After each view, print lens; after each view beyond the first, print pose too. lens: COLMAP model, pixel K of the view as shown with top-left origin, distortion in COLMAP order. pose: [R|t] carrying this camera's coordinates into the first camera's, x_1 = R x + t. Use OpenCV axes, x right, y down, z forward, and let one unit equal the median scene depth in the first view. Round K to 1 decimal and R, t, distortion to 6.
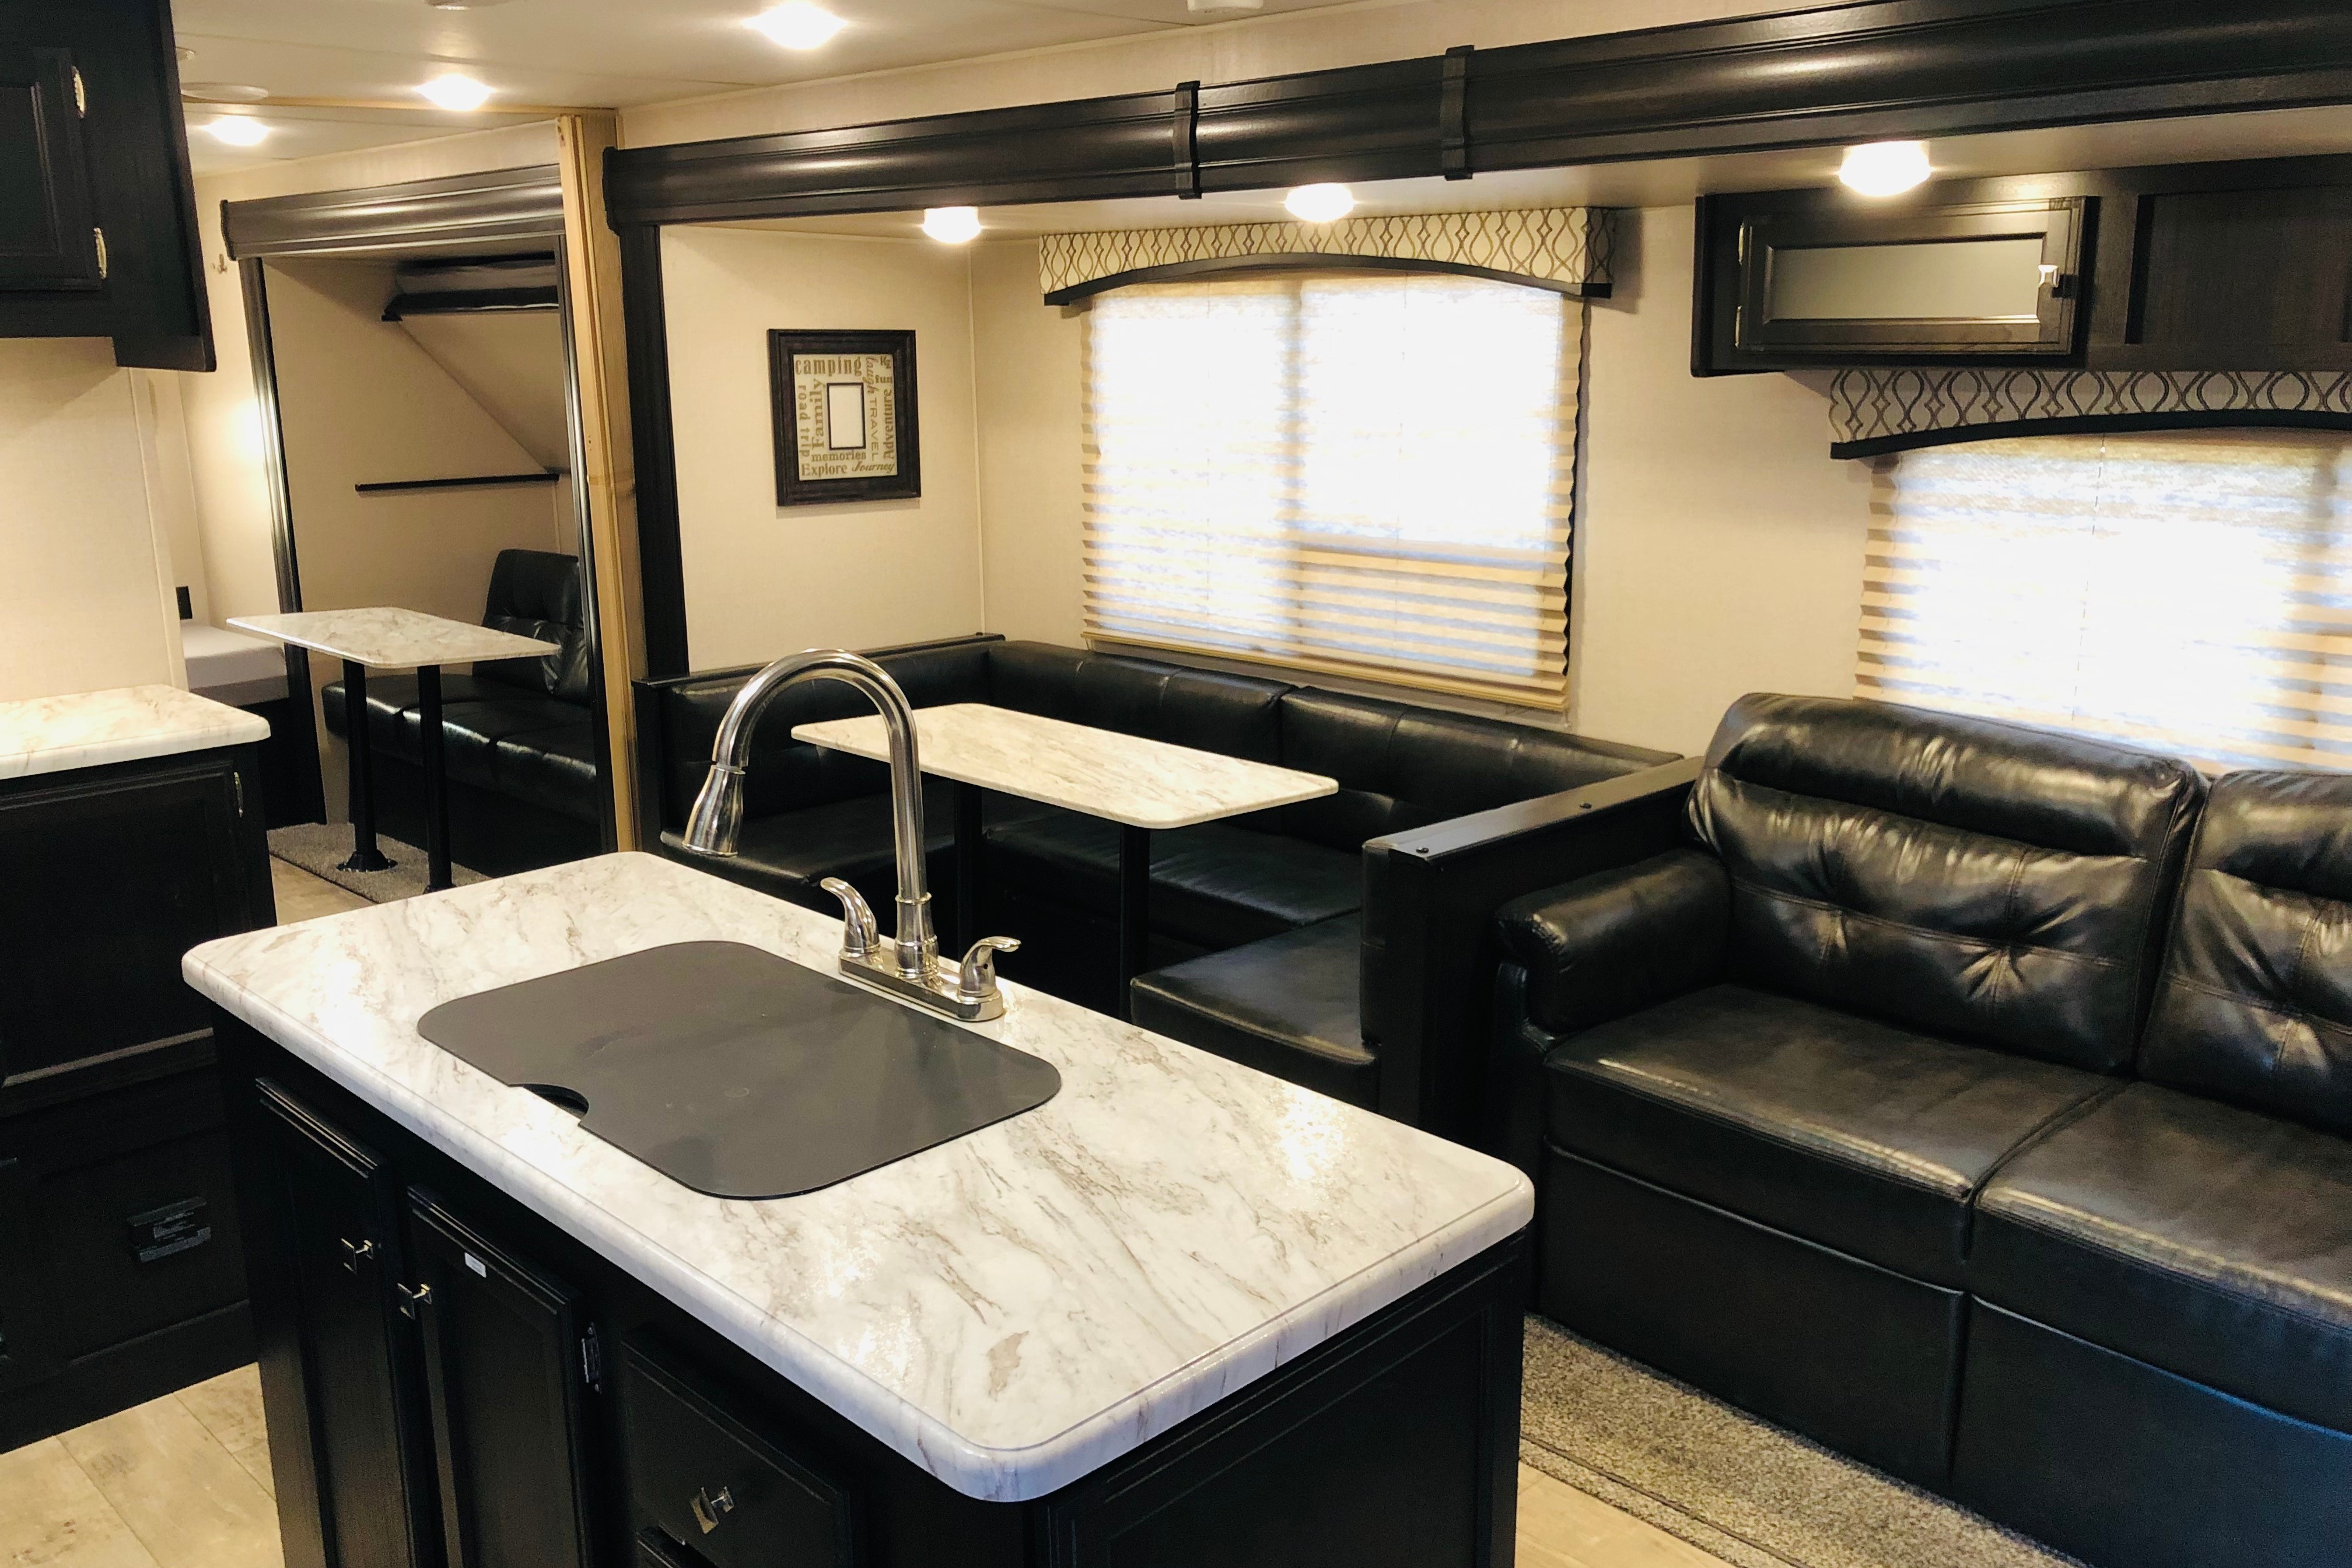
lens RADIAL K [[1870.7, 0, 1176.0], [0, 1870.7, 784.0], [0, 0, 1]] dist [0.082821, -0.156173]
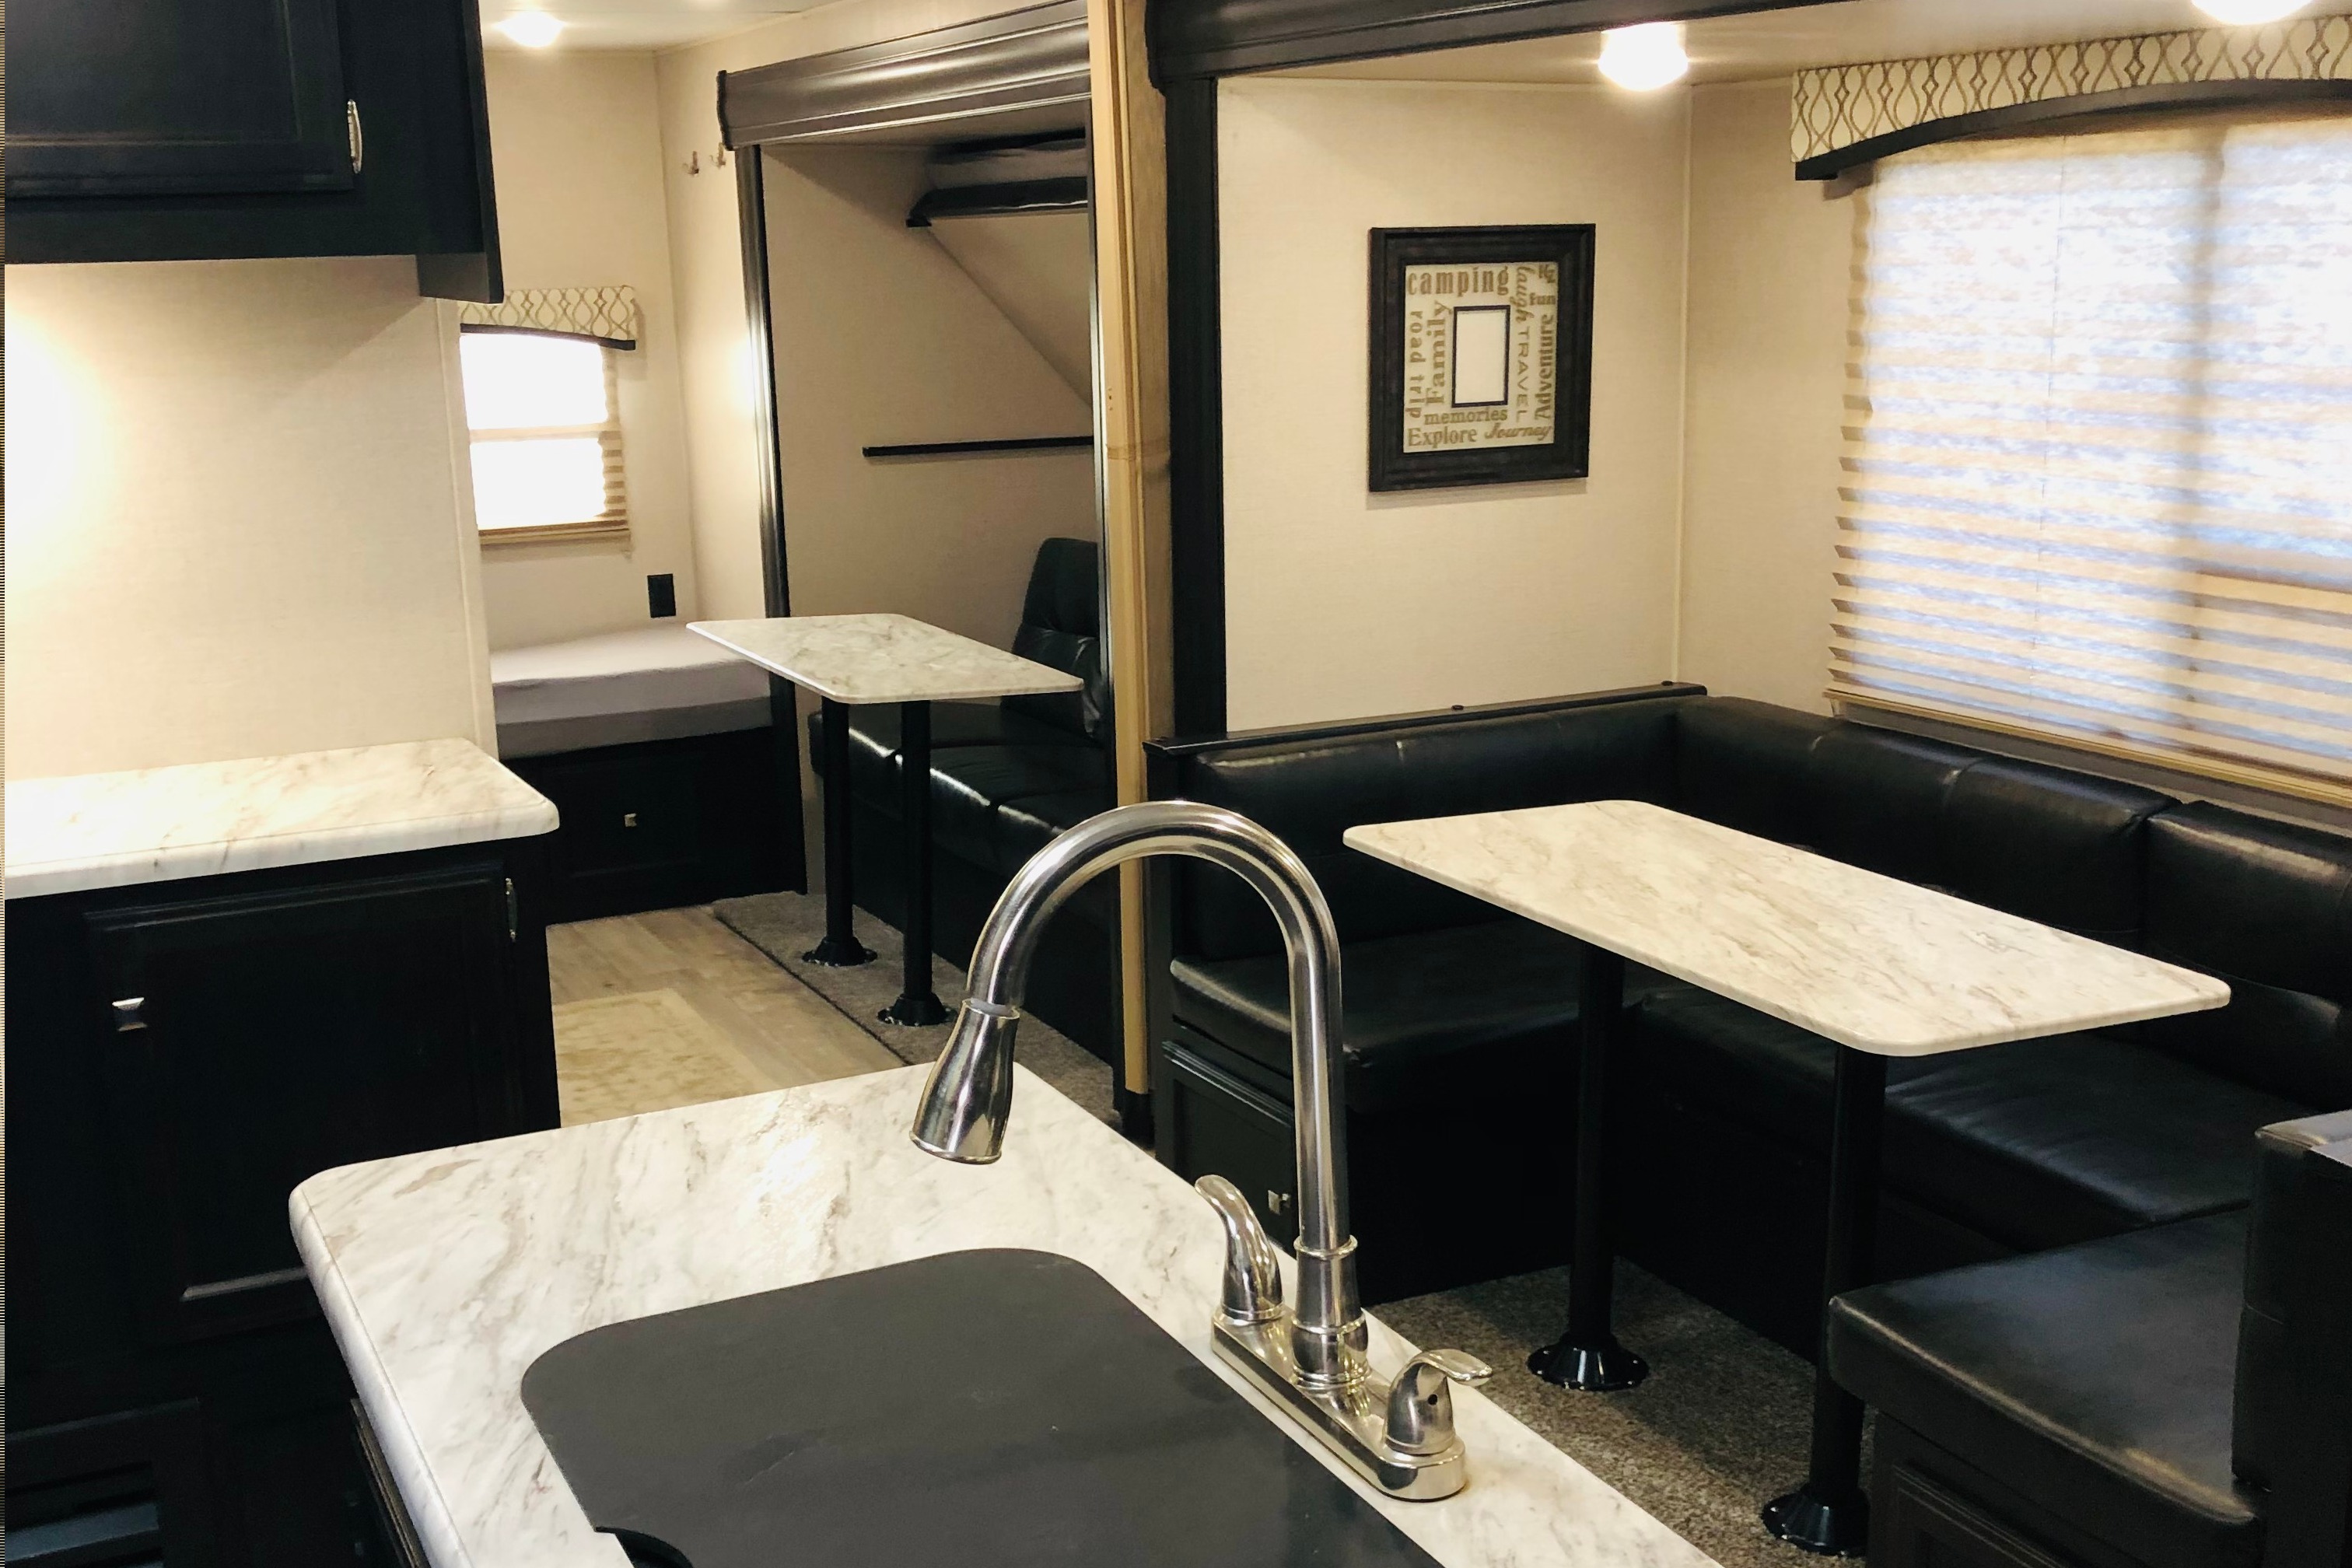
lens RADIAL K [[2330.1, 0, 1290.0], [0, 2330.1, 779.1], [0, 0, 1]] dist [0.151132, -0.454764]
pose [[0.945881, 0.056183, -0.319614, 0.036183], [-0.058189, 0.998300, 0.003279, -0.044664], [0.319255, 0.015497, 0.947542, 0.192439]]
